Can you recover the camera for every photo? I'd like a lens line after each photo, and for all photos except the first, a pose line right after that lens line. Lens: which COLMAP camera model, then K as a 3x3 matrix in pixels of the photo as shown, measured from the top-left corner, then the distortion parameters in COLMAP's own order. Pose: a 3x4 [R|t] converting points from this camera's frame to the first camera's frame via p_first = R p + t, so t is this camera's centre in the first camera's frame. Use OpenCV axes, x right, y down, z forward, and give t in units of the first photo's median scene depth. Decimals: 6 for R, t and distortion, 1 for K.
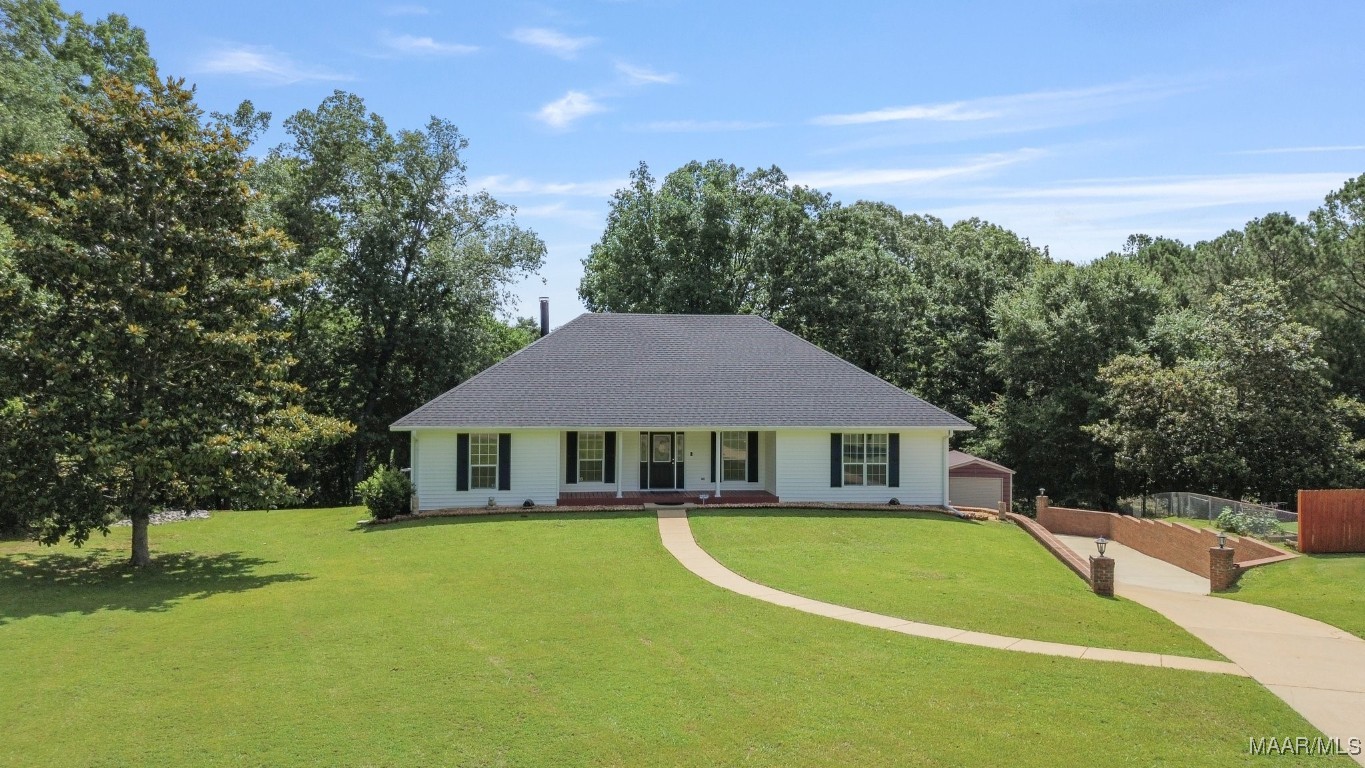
lens RADIAL K [[975.8, 0, 670.6], [0, 975.8, 383.9], [0, 0, 1]] dist [0.088098, -0.103509]
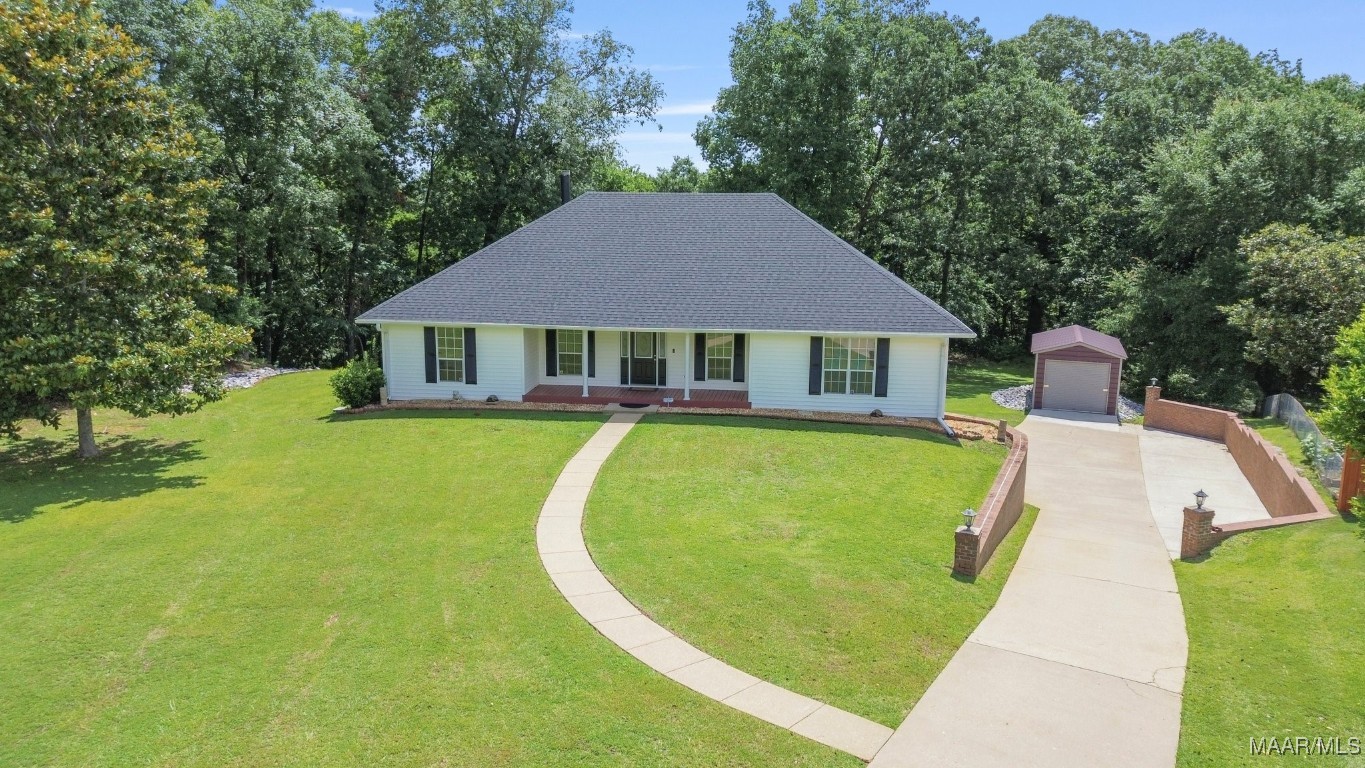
lens RADIAL K [[975.8, 0, 670.6], [0, 975.8, 383.9], [0, 0, 1]] dist [0.088098, -0.103509]
pose [[0.971822, 0.046795, -0.231024, 0.238931], [-0.004263, 0.983425, 0.181265, -0.067964], [0.235677, -0.175172, 0.955914, 0.085935]]
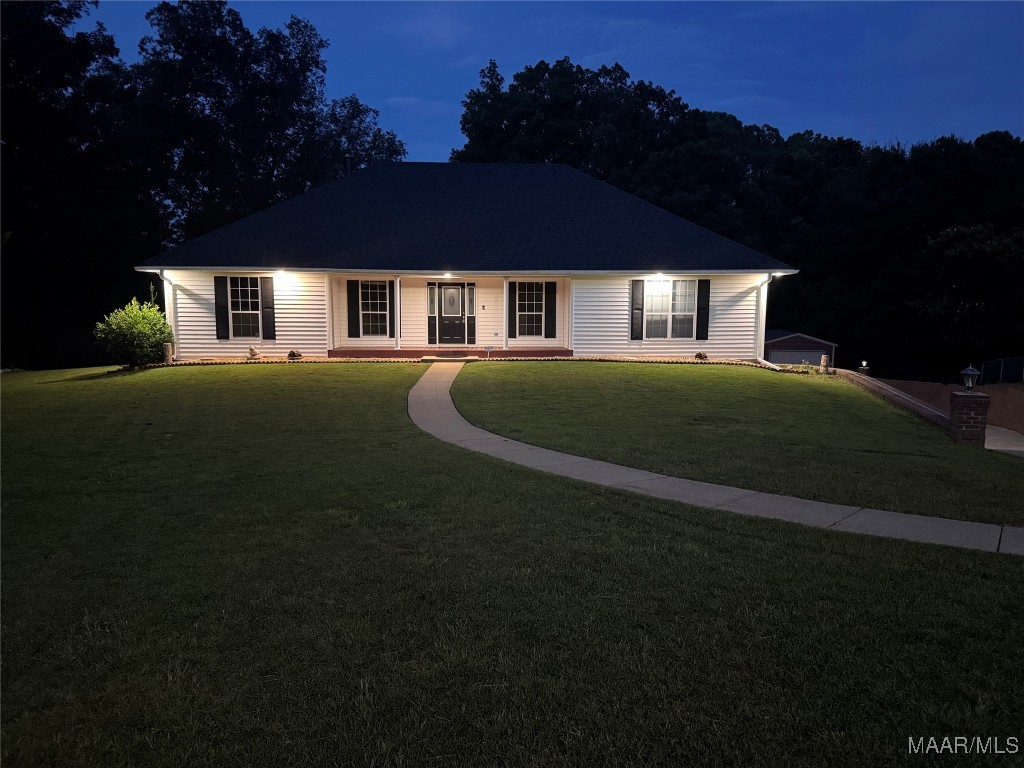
lens RADIAL K [[767.5, 0, 512.0], [0, 767.5, 384.0], [0, 0, 1]] dist [0.032915, -0.003412]
pose [[0.998186, 0.007430, -0.059742, 0.092449], [-0.001108, 0.994454, 0.105168, 0.068172], [0.060192, -0.104911, 0.992658, 0.272528]]
